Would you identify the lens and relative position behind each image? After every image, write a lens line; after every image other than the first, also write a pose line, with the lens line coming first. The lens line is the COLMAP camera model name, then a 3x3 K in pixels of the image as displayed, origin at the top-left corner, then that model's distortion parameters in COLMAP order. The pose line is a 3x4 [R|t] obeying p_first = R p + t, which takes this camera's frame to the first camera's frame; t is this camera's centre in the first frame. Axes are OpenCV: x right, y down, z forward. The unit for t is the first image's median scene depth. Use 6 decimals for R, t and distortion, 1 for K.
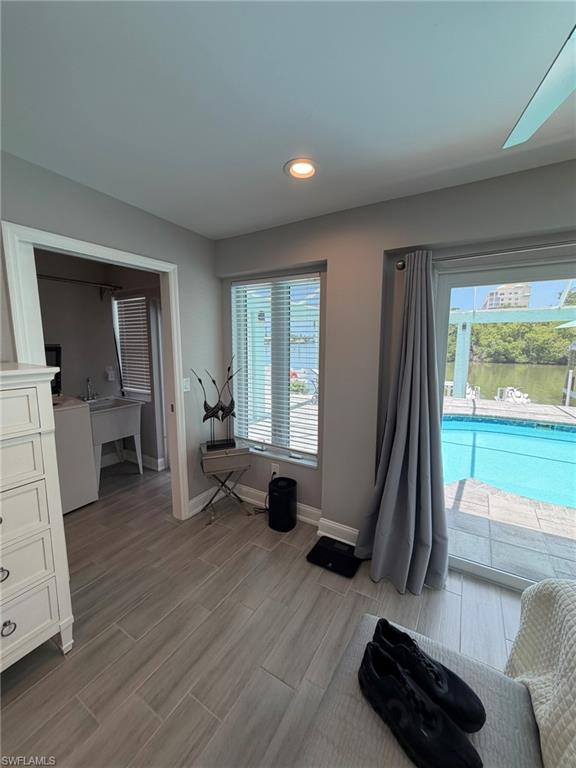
lens RADIAL K [[307.4, 0, 287.7], [0, 307.4, 389.2], [0, 0, 1]] dist [-0.001286, 0.000611]
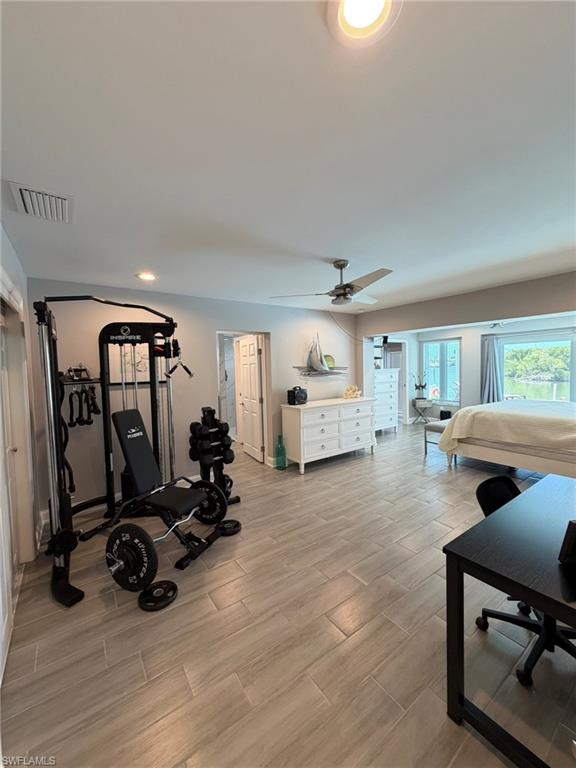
lens RADIAL K [[307.4, 0, 292.4], [0, 307.4, 383.4], [0, 0, 1]] dist [-0.001286, 0.000611]
pose [[0.897817, 0.007898, -0.440299, -0.026589], [-0.037113, 0.997639, -0.057782, 0.249301], [0.438803, 0.068219, 0.895990, -2.158982]]
